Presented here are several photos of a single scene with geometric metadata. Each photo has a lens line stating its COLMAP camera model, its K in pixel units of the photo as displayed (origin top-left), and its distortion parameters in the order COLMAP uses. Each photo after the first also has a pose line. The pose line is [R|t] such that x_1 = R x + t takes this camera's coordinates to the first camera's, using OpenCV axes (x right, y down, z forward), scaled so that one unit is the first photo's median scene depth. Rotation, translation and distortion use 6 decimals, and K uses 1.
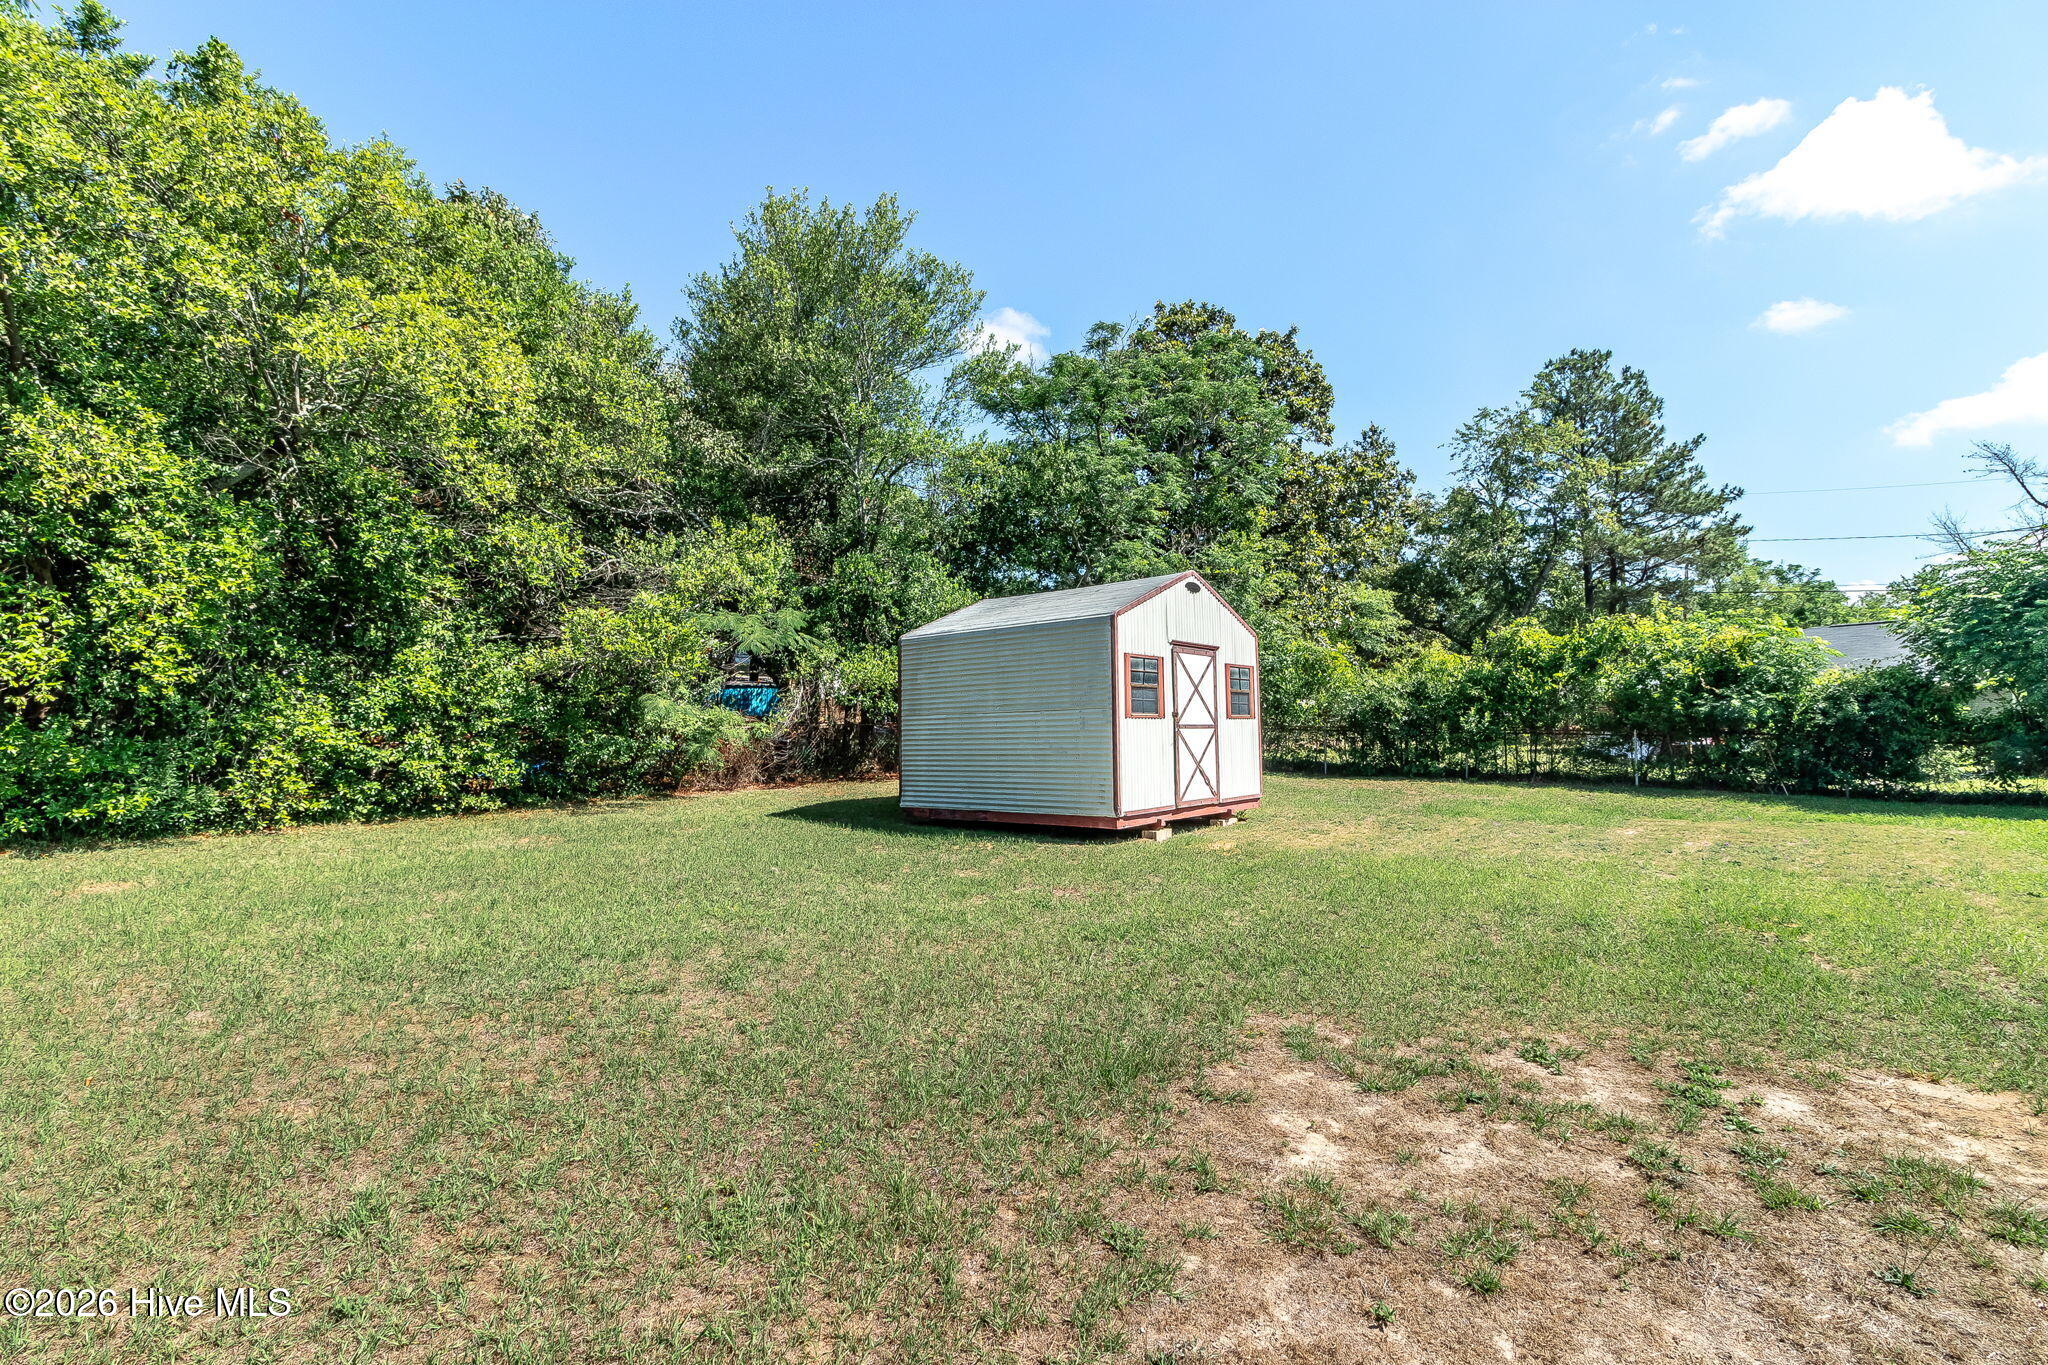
lens RADIAL K [[950.5, 0, 1022.8], [0, 950.5, 676.7], [0, 0, 1]] dist [0.005256, -0.000770]
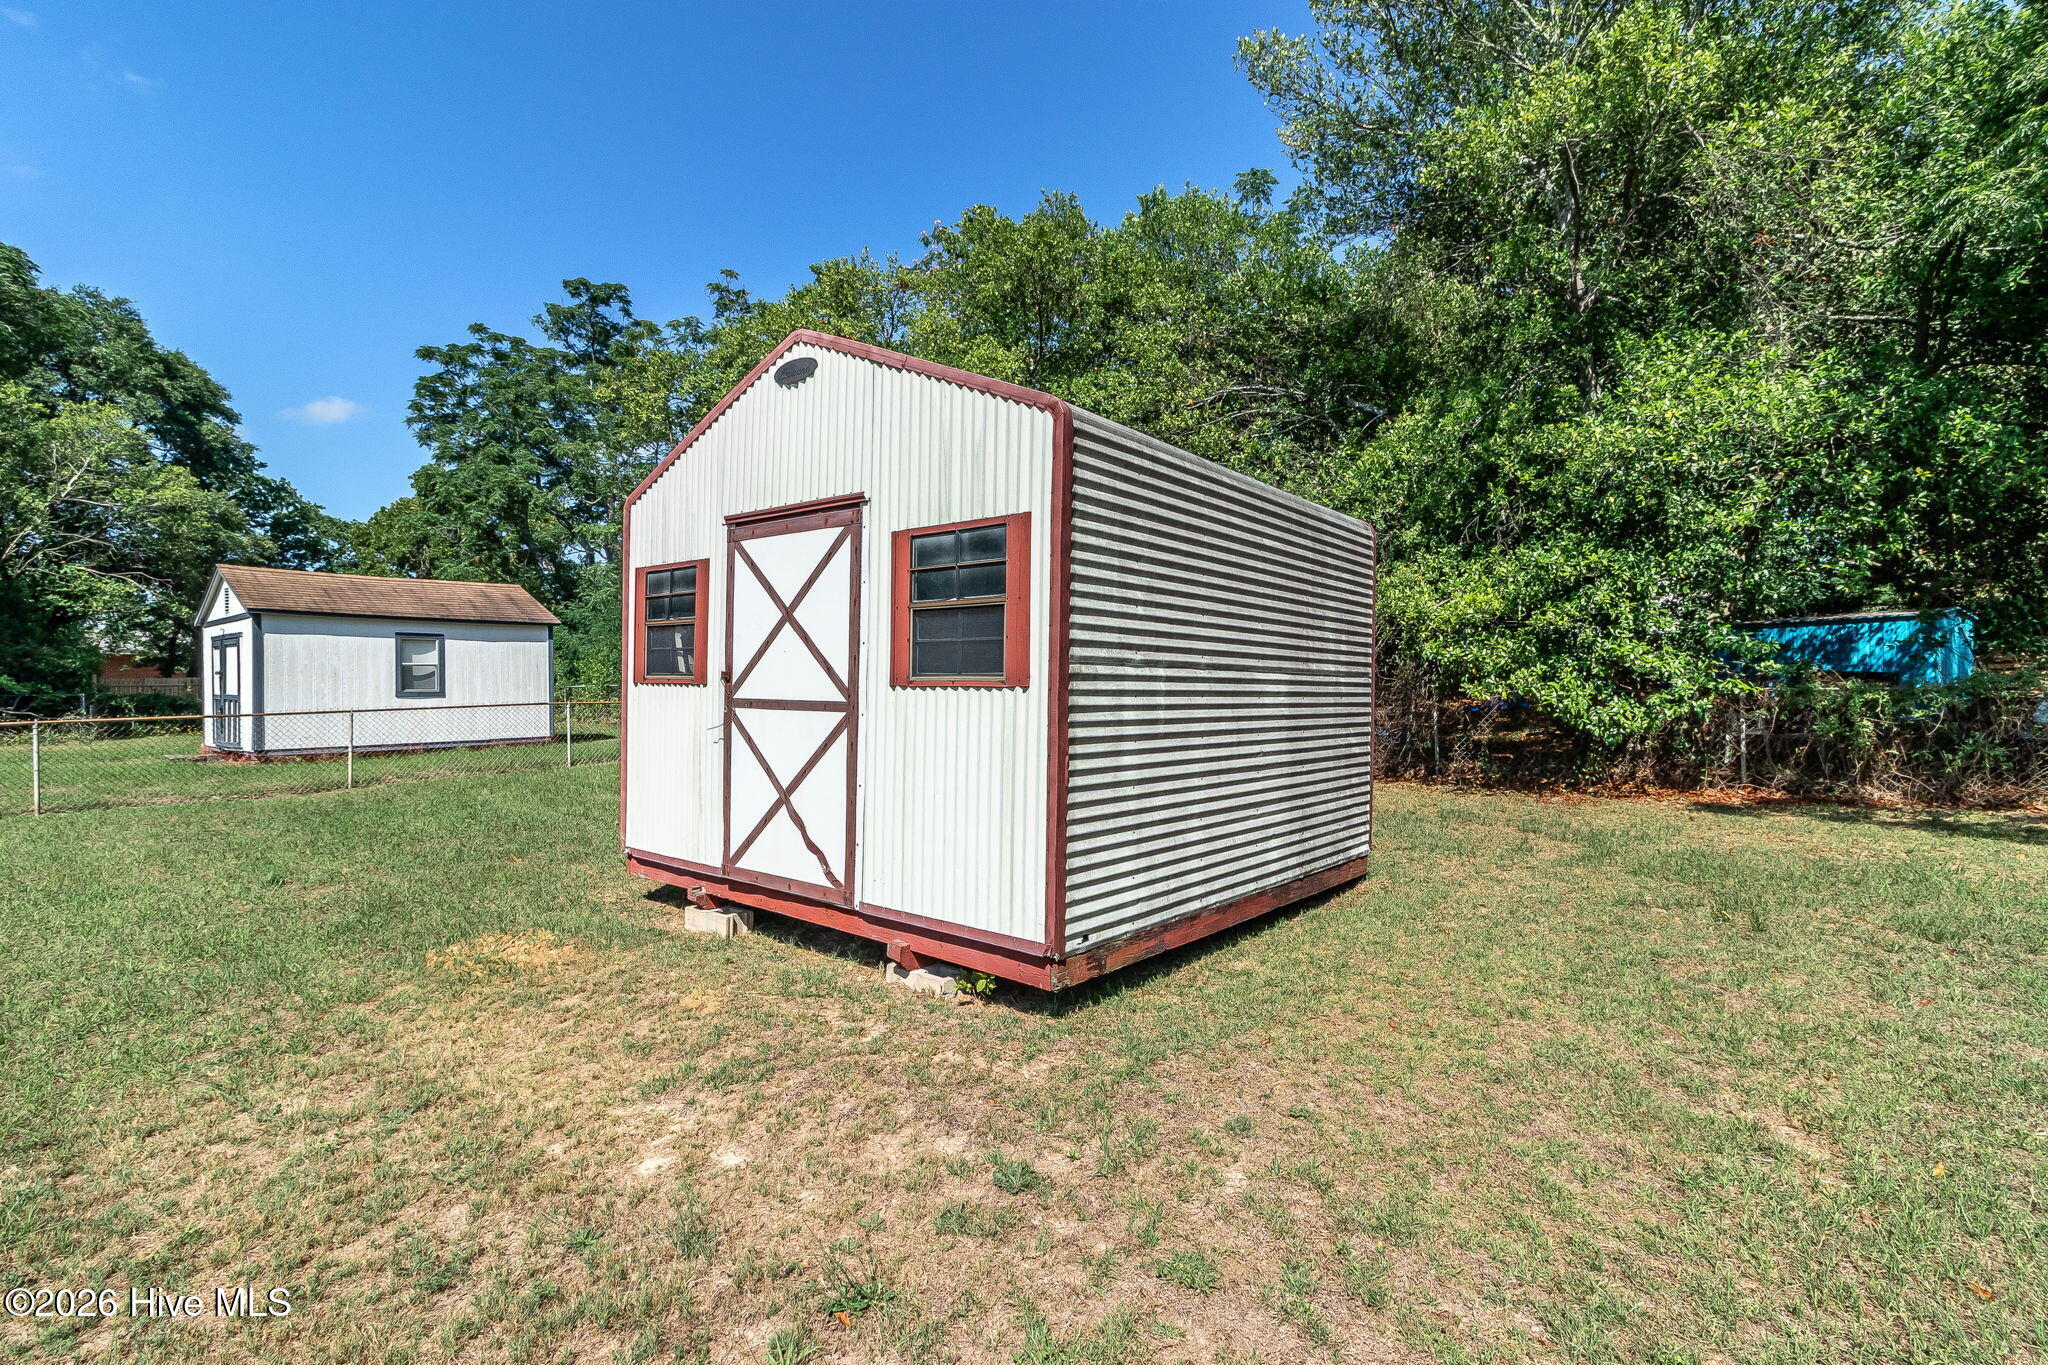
lens RADIAL K [[950.5, 0, 1035.4], [0, 950.5, 685.4], [0, 0, 1]] dist [0.005256, -0.000770]
pose [[0.003753, 0.012343, -0.999917, 0.607489], [0.047012, 0.998816, 0.012505, 0.043868], [0.998887, -0.047055, 0.003168, 1.113234]]
